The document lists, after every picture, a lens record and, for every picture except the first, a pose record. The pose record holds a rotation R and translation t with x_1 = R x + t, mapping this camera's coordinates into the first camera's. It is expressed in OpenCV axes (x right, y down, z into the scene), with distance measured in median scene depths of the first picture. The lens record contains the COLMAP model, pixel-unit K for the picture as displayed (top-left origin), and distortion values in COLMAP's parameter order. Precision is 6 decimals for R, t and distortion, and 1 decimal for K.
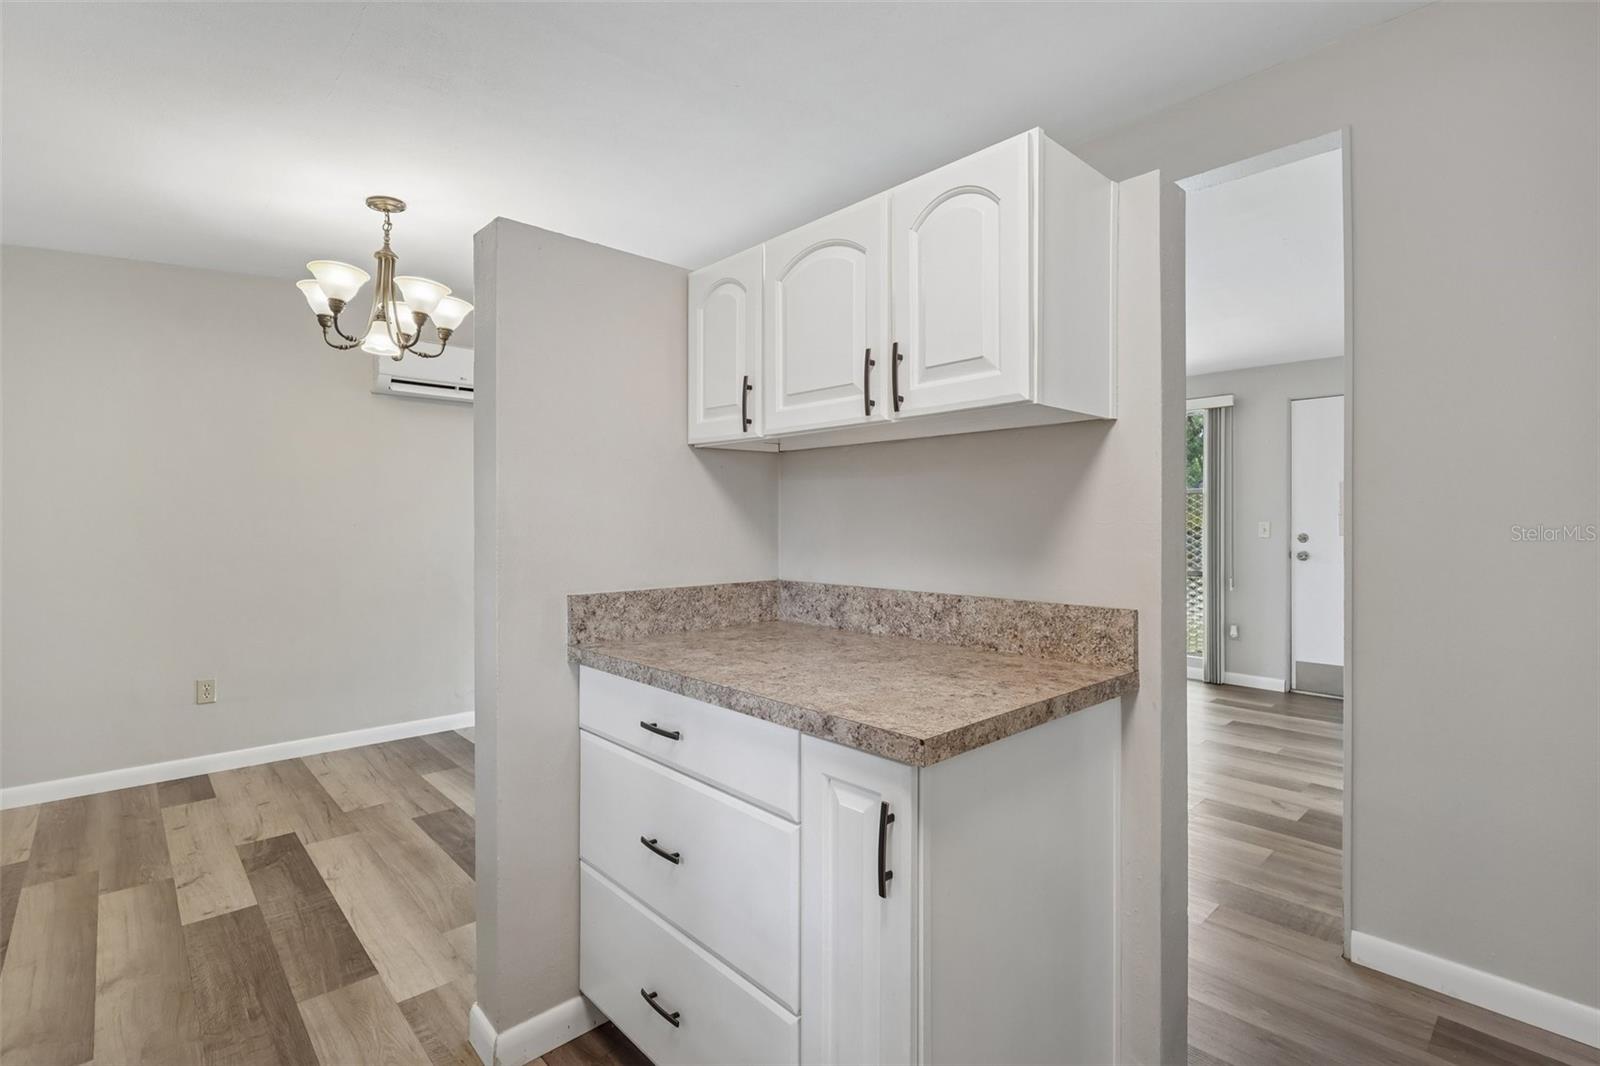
lens RADIAL K [[748.4, 0, 792.7], [0, 748.4, 521.1], [0, 0, 1]] dist [-0.004085, 0.001689]
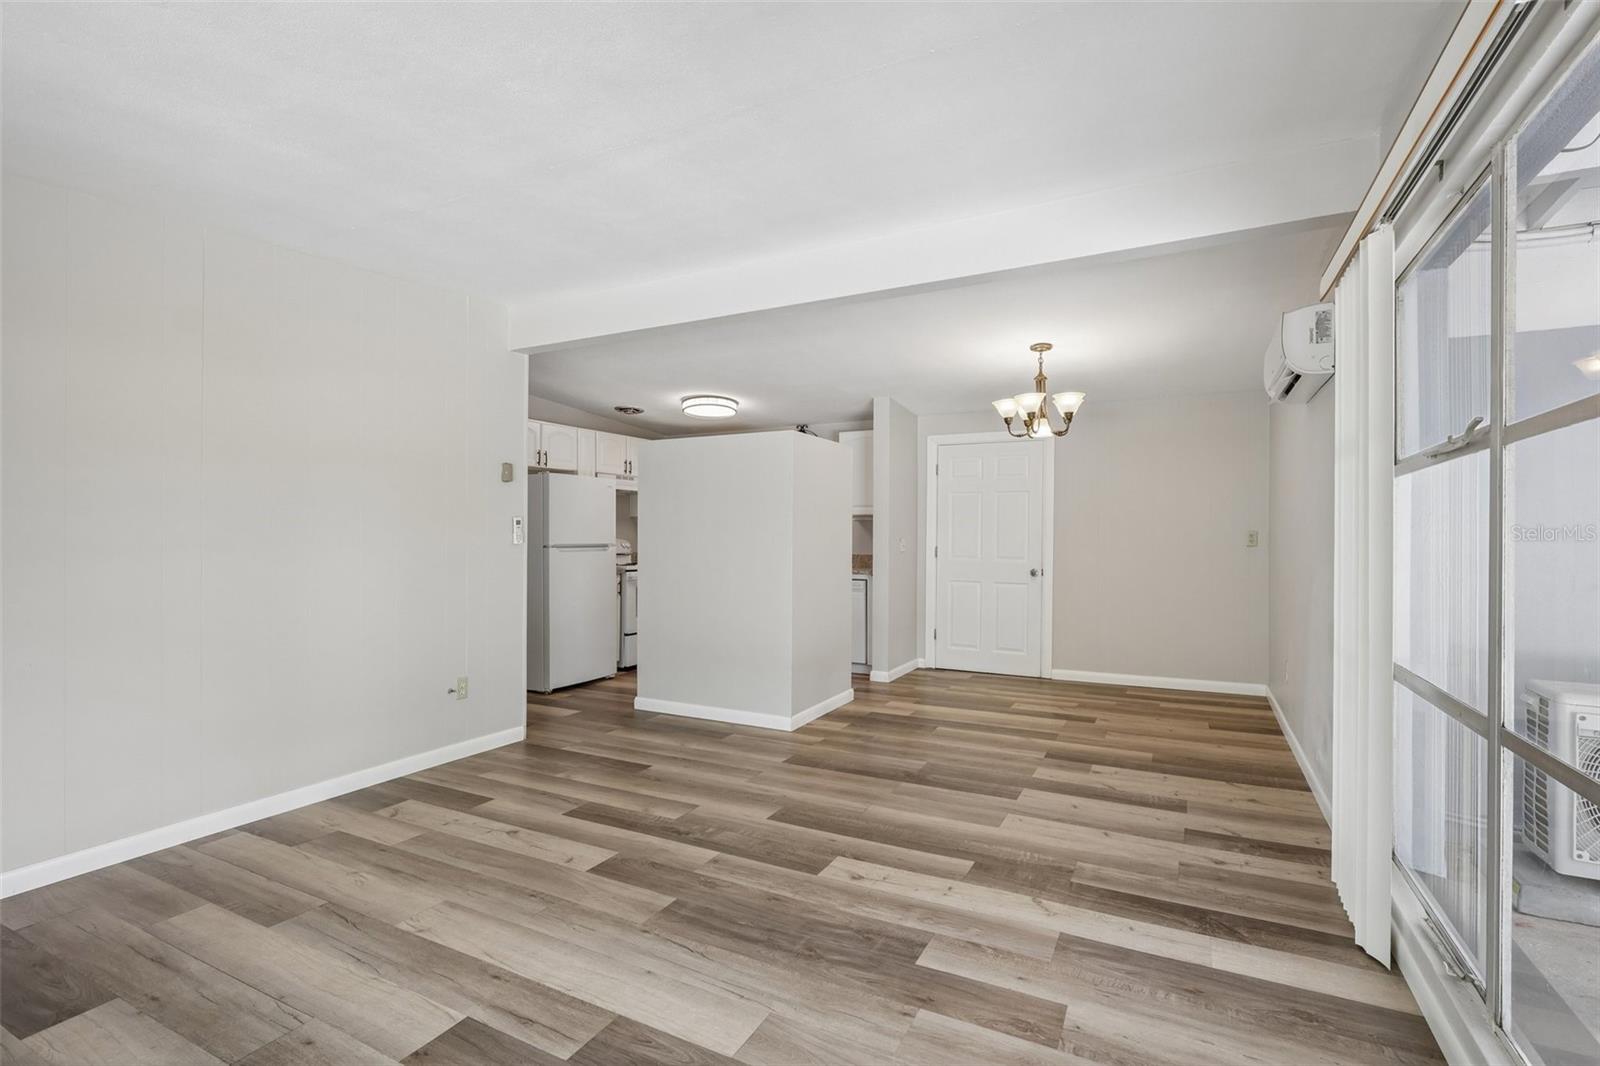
lens RADIAL K [[748.4, 0, 801.4], [0, 748.4, 539.1], [0, 0, 1]] dist [-0.004085, 0.001689]
pose [[-0.939033, -0.000167, -0.343828, 0.484920], [-0.000675, 0.999999, 0.001359, 0.002034], [0.343828, 0.001508, -0.939032, 2.172436]]
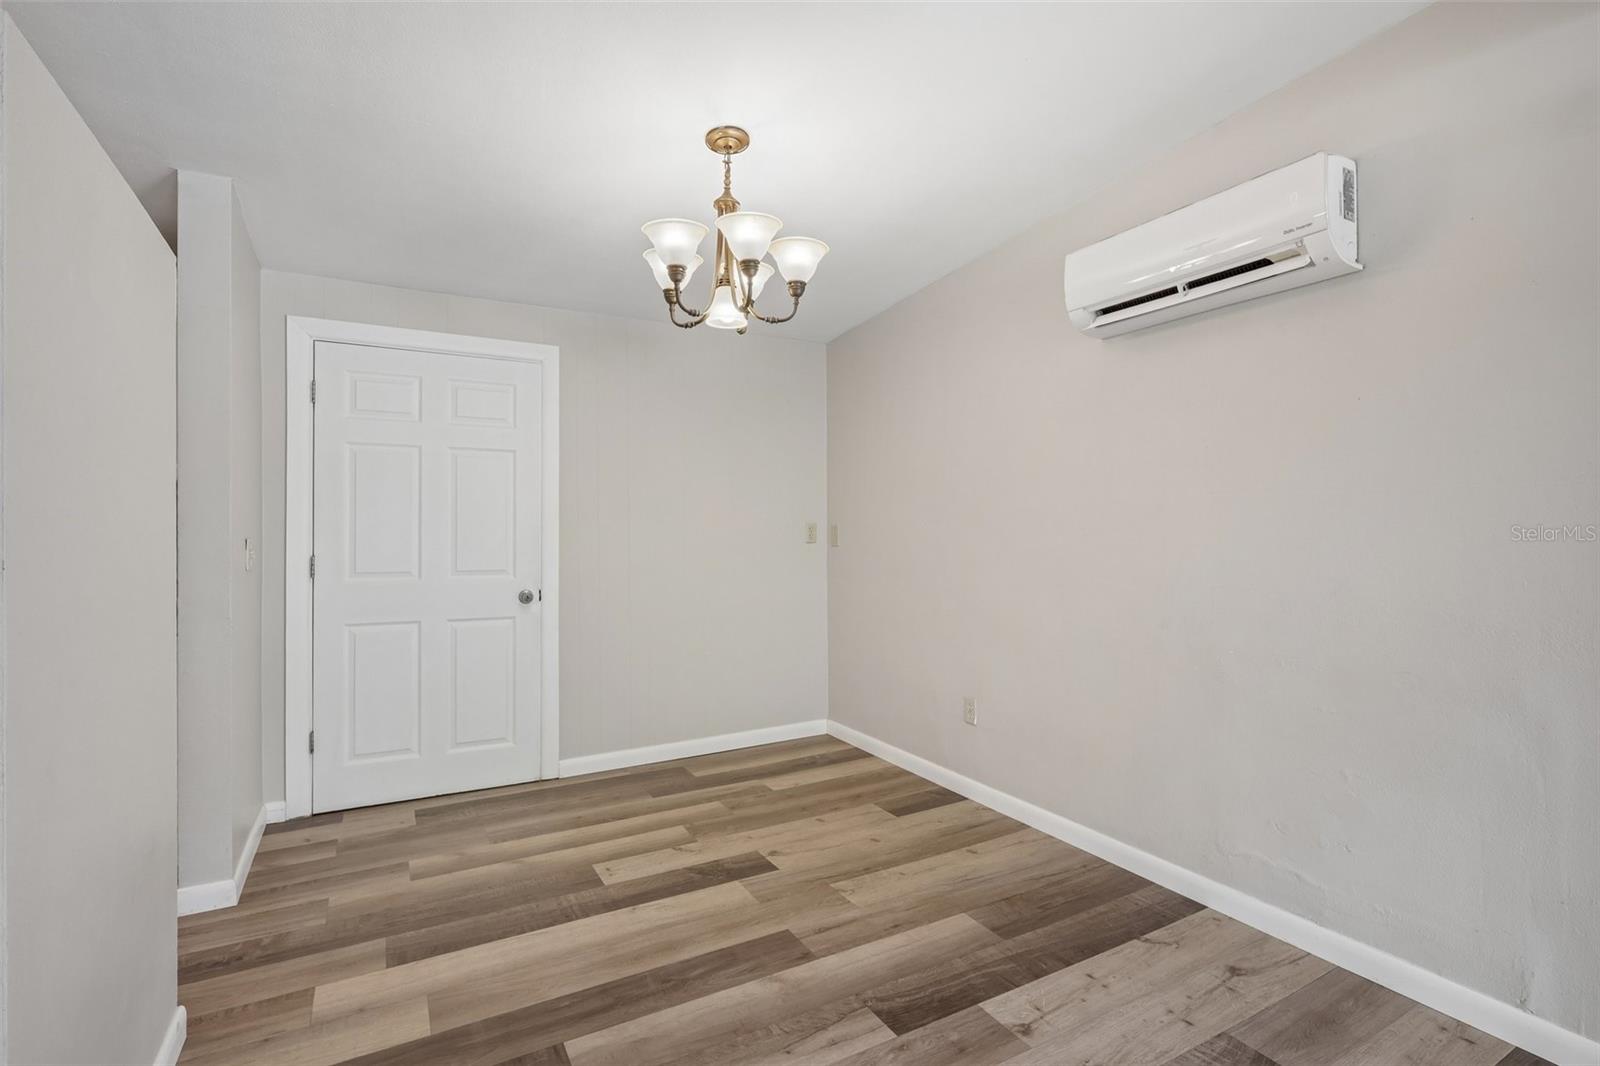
lens RADIAL K [[748.4, 0, 795.8], [0, 748.4, 531.3], [0, 0, 1]] dist [-0.004085, 0.001689]
pose [[-0.243027, -0.003039, -0.970015, 0.201286], [0.011380, 0.999917, -0.005984, 0.007698], [0.969953, -0.012493, -0.242972, 1.156837]]
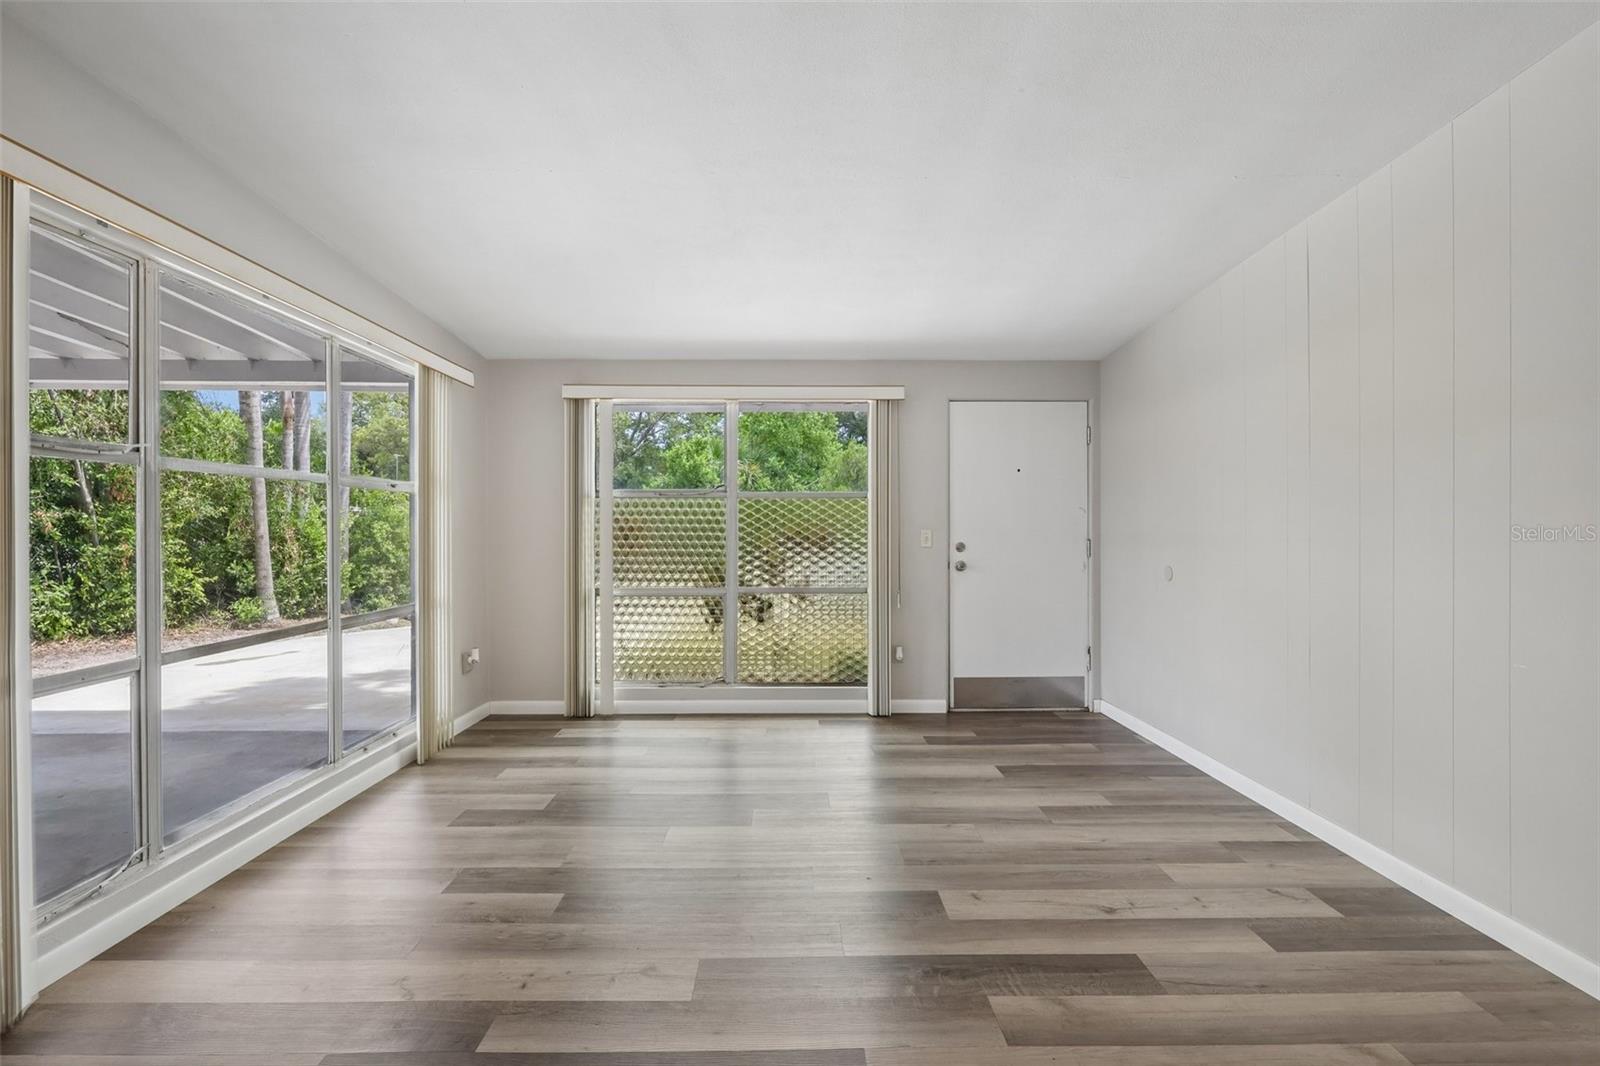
lens RADIAL K [[748.4, 0, 805.1], [0, 748.4, 534.8], [0, 0, 1]] dist [-0.004085, 0.001689]
pose [[0.665246, -0.004778, 0.746609, -0.262543], [-0.000633, 0.999976, 0.006964, 0.000384], [-0.746624, -0.005106, 0.665226, 0.861435]]
